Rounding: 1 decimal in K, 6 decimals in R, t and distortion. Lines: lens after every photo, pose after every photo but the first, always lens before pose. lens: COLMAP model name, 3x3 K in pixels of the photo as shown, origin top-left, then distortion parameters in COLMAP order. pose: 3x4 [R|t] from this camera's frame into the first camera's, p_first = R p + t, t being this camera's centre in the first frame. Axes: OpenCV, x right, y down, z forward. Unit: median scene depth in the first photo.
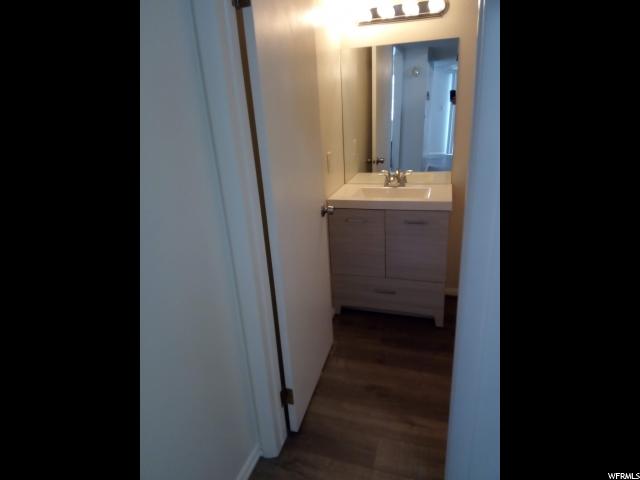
lens RADIAL K [[364.3, 0, 323.2], [0, 364.3, 243.3], [0, 0, 1]] dist [0.002664, -0.000471]
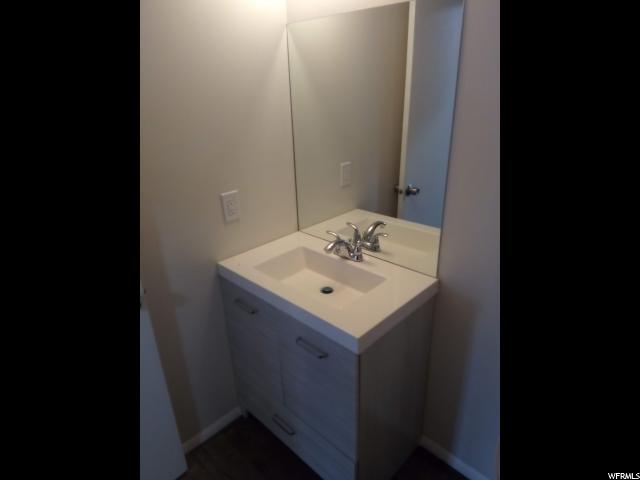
lens RADIAL K [[364.3, 0, 323.2], [0, 364.3, 243.3], [0, 0, 1]] dist [0.002664, -0.000471]
pose [[0.888723, 0.195233, -0.414795, 0.422790], [-0.167343, 0.980508, 0.102957, -0.242942], [0.426810, -0.022087, 0.904072, 0.466937]]
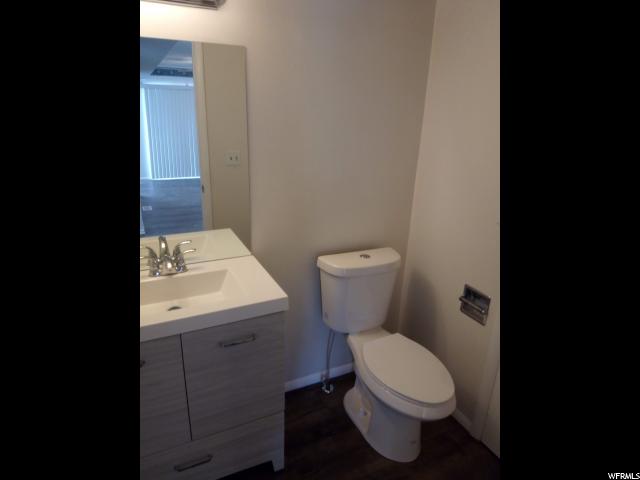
lens RADIAL K [[364.3, 0, 323.2], [0, 364.3, 243.3], [0, 0, 1]] dist [0.002664, -0.000471]
pose [[0.699761, -0.143562, 0.699803, -0.035335], [0.174231, 0.984315, 0.027707, -0.184465], [-0.692805, 0.102539, 0.713798, 0.422075]]
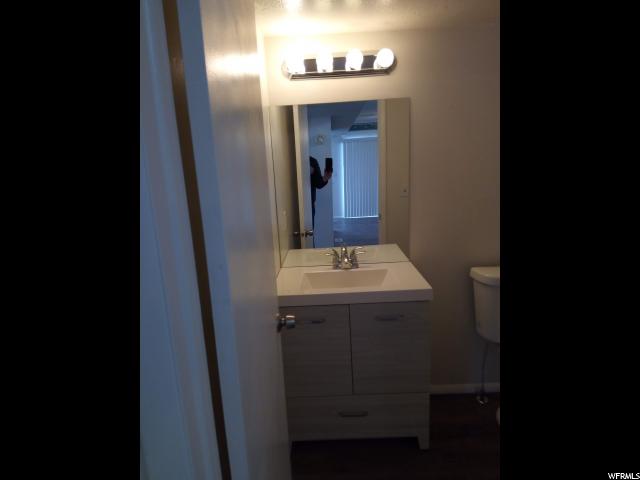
lens RADIAL K [[353.9, 0, 310.9], [0, 353.9, 247.4], [0, 0, 1]] dist [0.033455, -0.000139]
pose [[0.964008, -0.054748, 0.260176, -0.083963], [0.093171, 0.986079, -0.137720, -0.105316], [-0.249014, 0.157004, 0.955689, 0.273118]]
